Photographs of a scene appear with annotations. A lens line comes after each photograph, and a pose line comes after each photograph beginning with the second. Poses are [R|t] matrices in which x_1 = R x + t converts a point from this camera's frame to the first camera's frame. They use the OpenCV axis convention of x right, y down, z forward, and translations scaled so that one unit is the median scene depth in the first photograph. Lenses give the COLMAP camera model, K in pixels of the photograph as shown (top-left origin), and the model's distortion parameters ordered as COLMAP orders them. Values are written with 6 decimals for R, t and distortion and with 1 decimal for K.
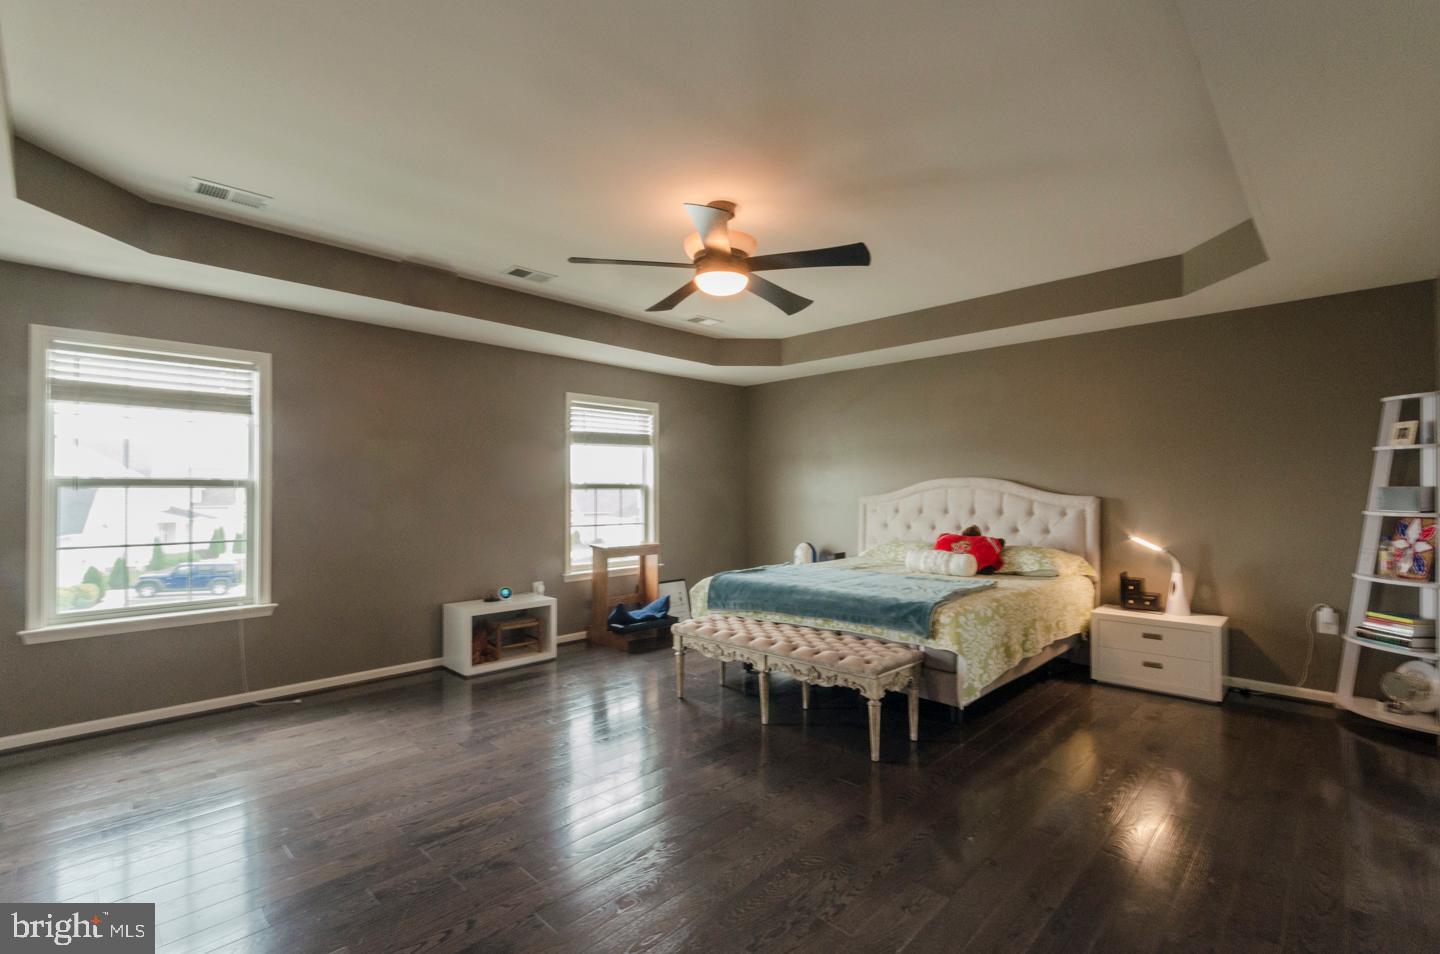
lens RADIAL K [[642.3, 0, 730.0], [0, 642.3, 500.1], [0, 0, 1]] dist [0.008999, 0.000245]
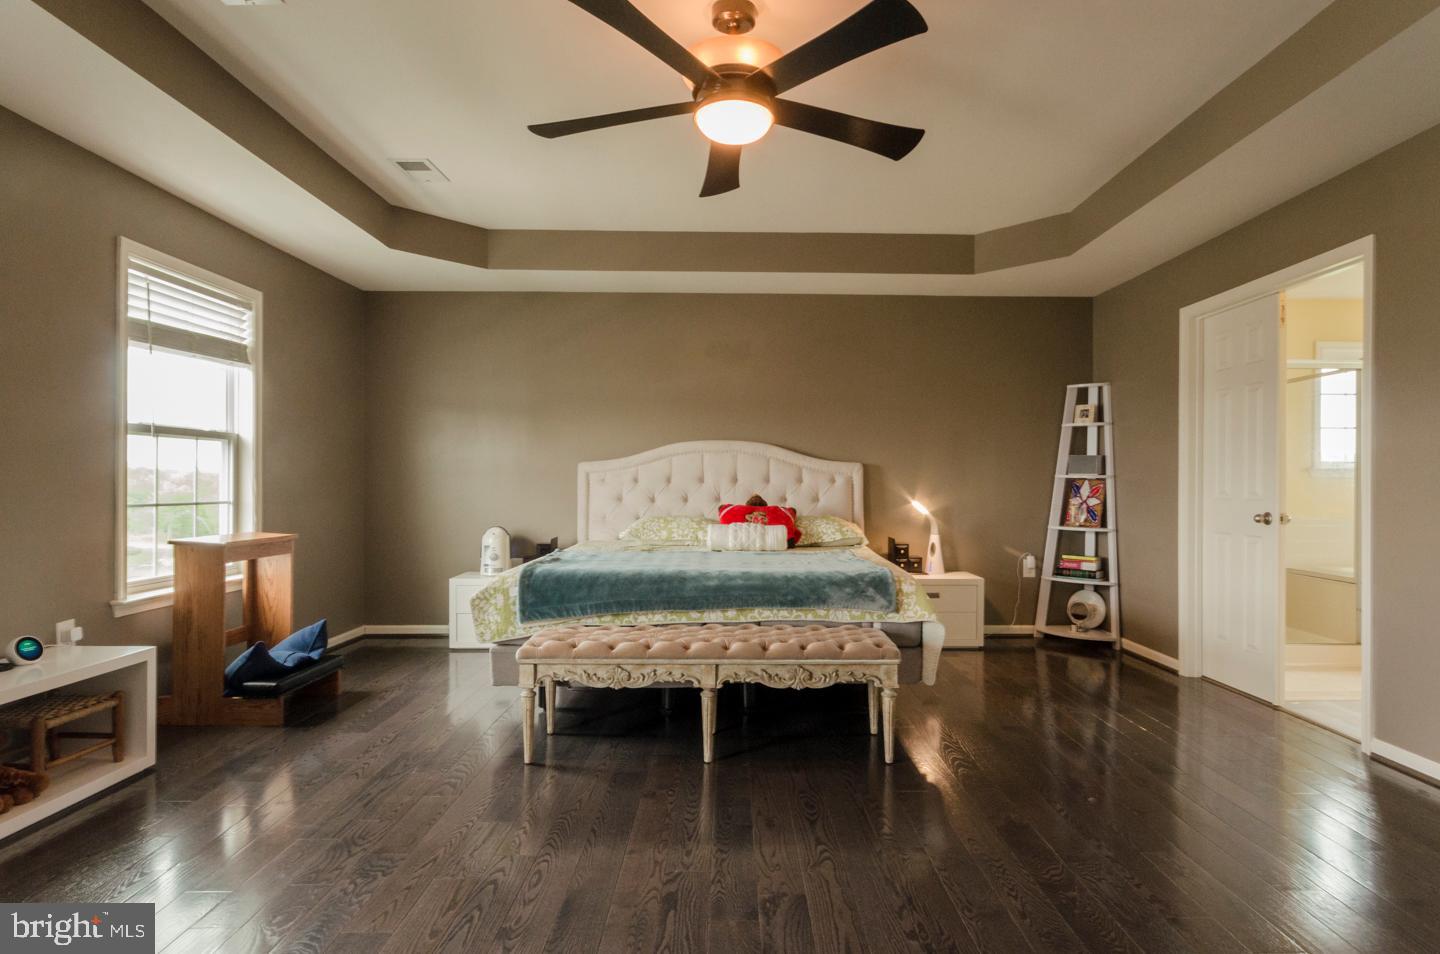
lens RADIAL K [[788.5, 0, 721.1], [0, 788.5, 499.0], [0, 0, 1]] dist [-0.000976, 0.000547]
pose [[0.718401, -0.008177, 0.695581, -0.419291], [0.000512, 0.999937, 0.011225, 0.035619], [-0.695629, -0.007708, 0.718360, 0.280016]]
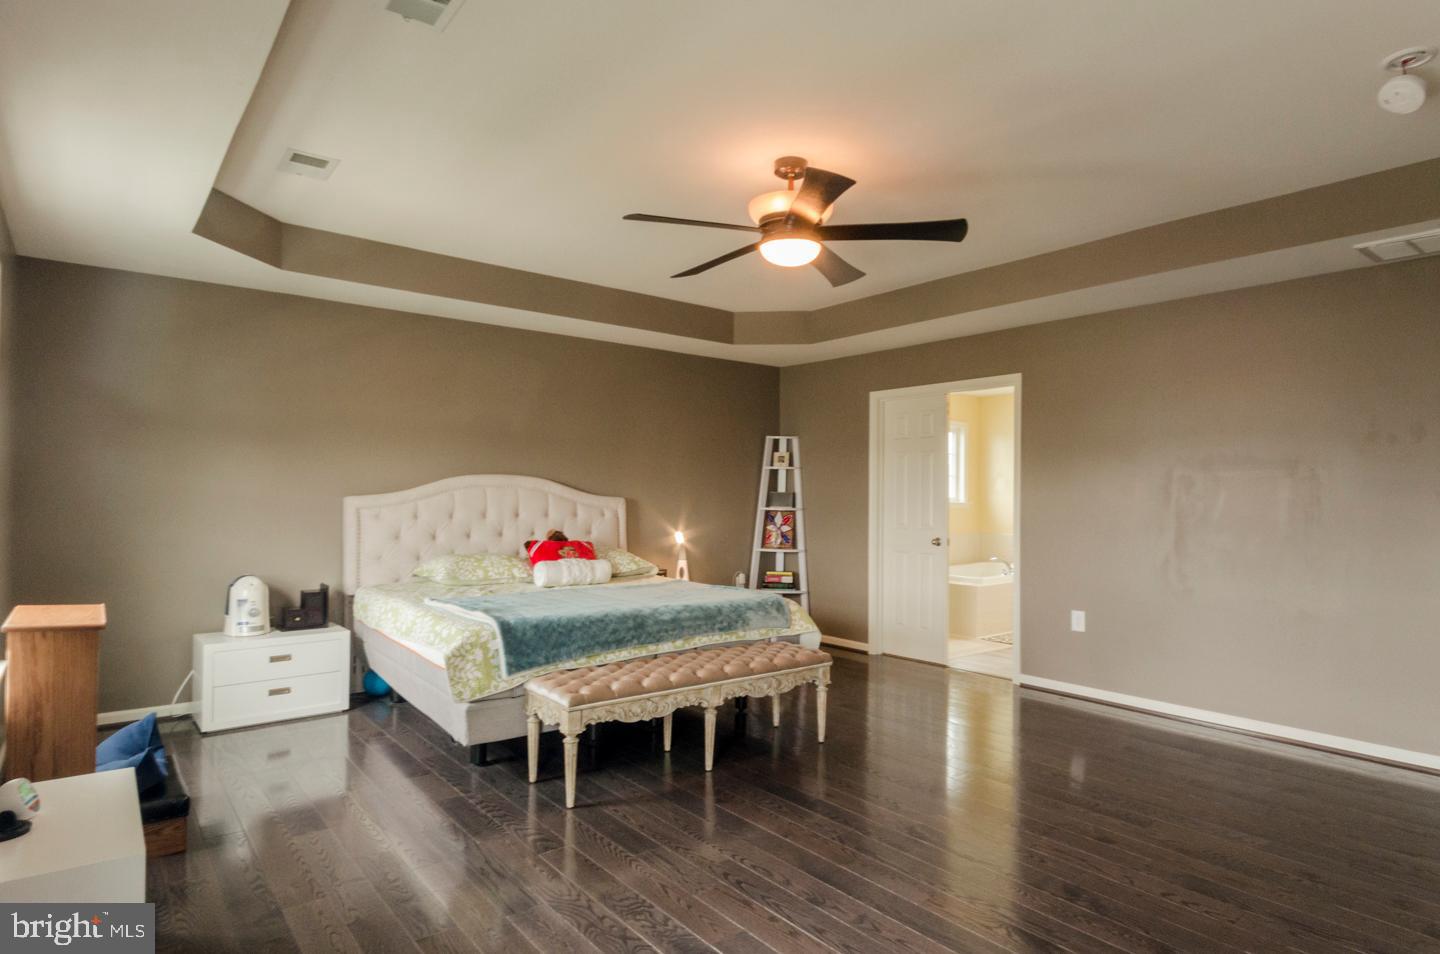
lens RADIAL K [[827.3, 0, 723.3], [0, 827.3, 503.0], [0, 0, 1]] dist [0.001633, 0.000628]
pose [[0.123384, -0.004683, 0.992348, -0.777927], [0.001493, 0.999989, 0.004533, -0.002626], [-0.992358, 0.000922, 0.123390, 0.656606]]
